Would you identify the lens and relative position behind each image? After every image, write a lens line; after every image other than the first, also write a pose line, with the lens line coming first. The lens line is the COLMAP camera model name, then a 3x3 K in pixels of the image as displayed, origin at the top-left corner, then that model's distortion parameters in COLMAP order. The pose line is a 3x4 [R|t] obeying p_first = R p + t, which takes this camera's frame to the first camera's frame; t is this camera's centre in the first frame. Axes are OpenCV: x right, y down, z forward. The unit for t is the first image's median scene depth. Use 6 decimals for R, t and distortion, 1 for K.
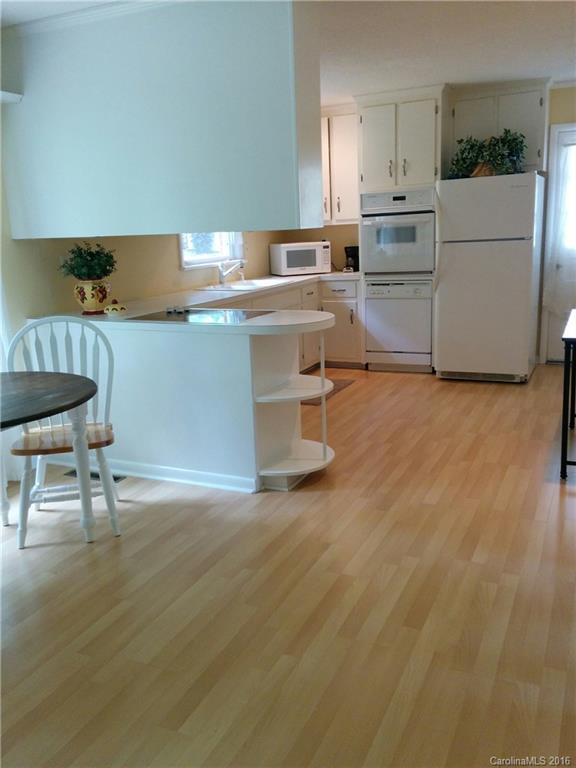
lens RADIAL K [[679.7, 0, 288.0], [0, 679.7, 384.0], [0, 0, 1]] dist [-0.002596, -0.020322]
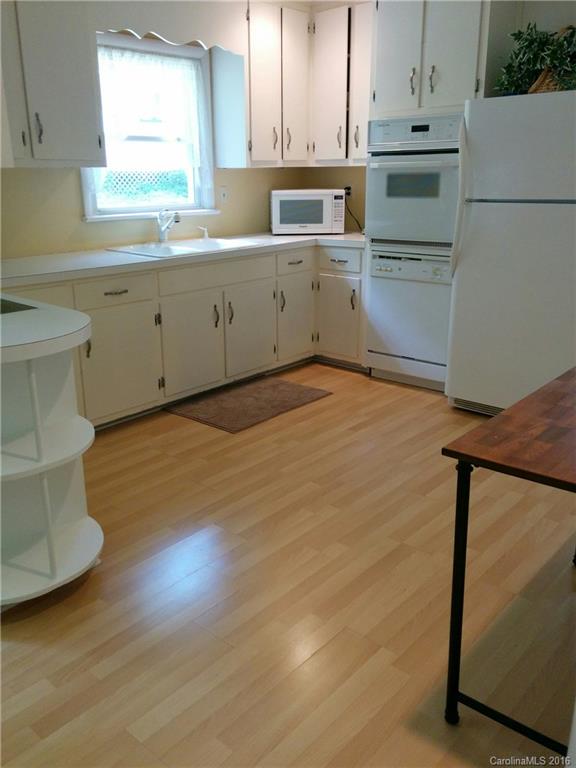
lens RADIAL K [[679.7, 0, 288.0], [0, 679.7, 384.0], [0, 0, 1]] dist [-0.002596, -0.020322]
pose [[0.959912, 0.119469, -0.253567, 0.228371], [-0.097288, 0.990387, 0.098328, -0.078424], [0.262877, -0.069718, 0.962307, 0.308381]]
